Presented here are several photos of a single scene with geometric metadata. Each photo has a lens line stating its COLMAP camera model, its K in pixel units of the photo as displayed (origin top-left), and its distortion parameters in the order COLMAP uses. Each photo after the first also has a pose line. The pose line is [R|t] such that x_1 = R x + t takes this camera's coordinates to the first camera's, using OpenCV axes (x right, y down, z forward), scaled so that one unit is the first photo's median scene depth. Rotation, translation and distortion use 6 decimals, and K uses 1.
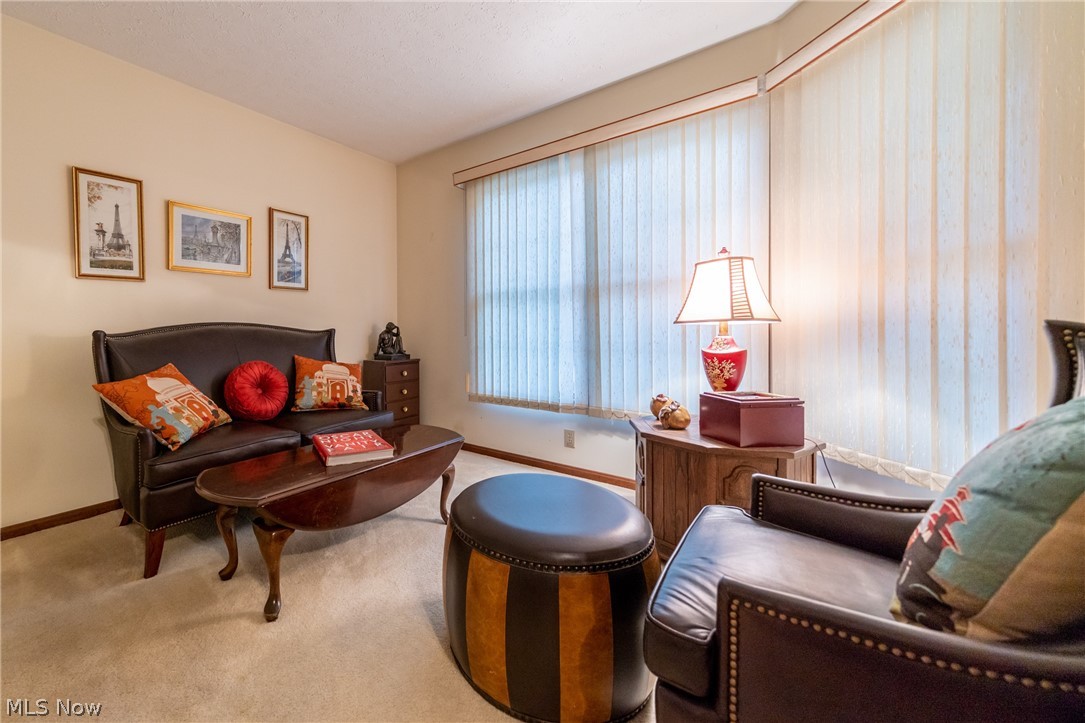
lens RADIAL K [[432.2, 0, 419.7], [0, 432.2, 328.2], [0, 0, 1]] dist [0.004231, -0.000723]
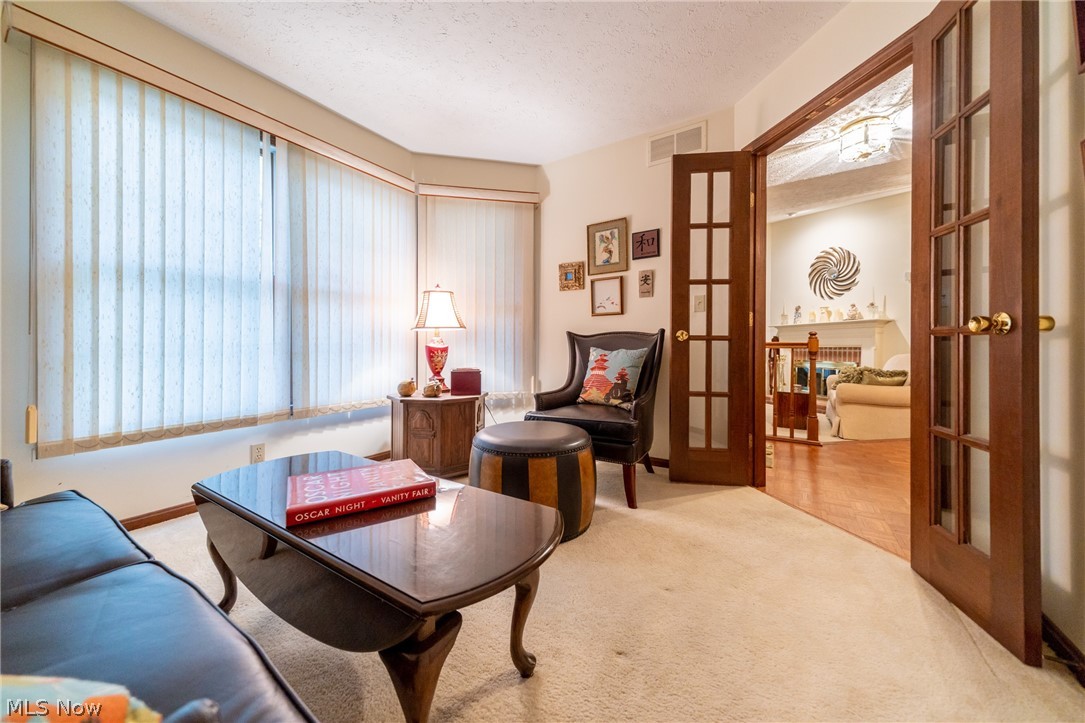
lens RADIAL K [[383.2, 0, 546.1], [0, 383.2, 344.0], [0, 0, 1]] dist [0.005270, -0.000400]
pose [[-0.183832, 0.016626, 0.982817, -0.556788], [0.001529, 0.999861, -0.016629, 0.046509], [-0.982957, -0.001554, -0.183831, 0.585223]]
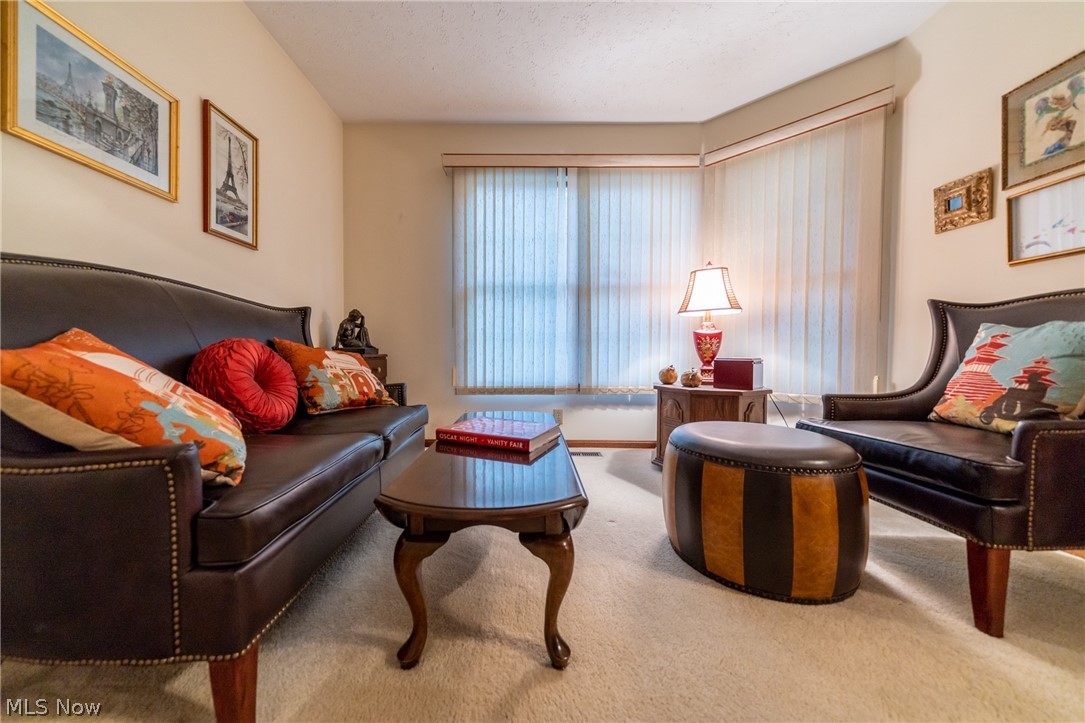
lens RADIAL K [[383.2, 0, 526.0], [0, 383.2, 357.6], [0, 0, 1]] dist [0.005270, -0.000400]
pose [[0.735507, 0.000142, 0.677517, -0.430099], [-0.010767, 0.999876, 0.011479, 0.088285], [-0.677431, -0.015737, 0.735418, 0.313495]]
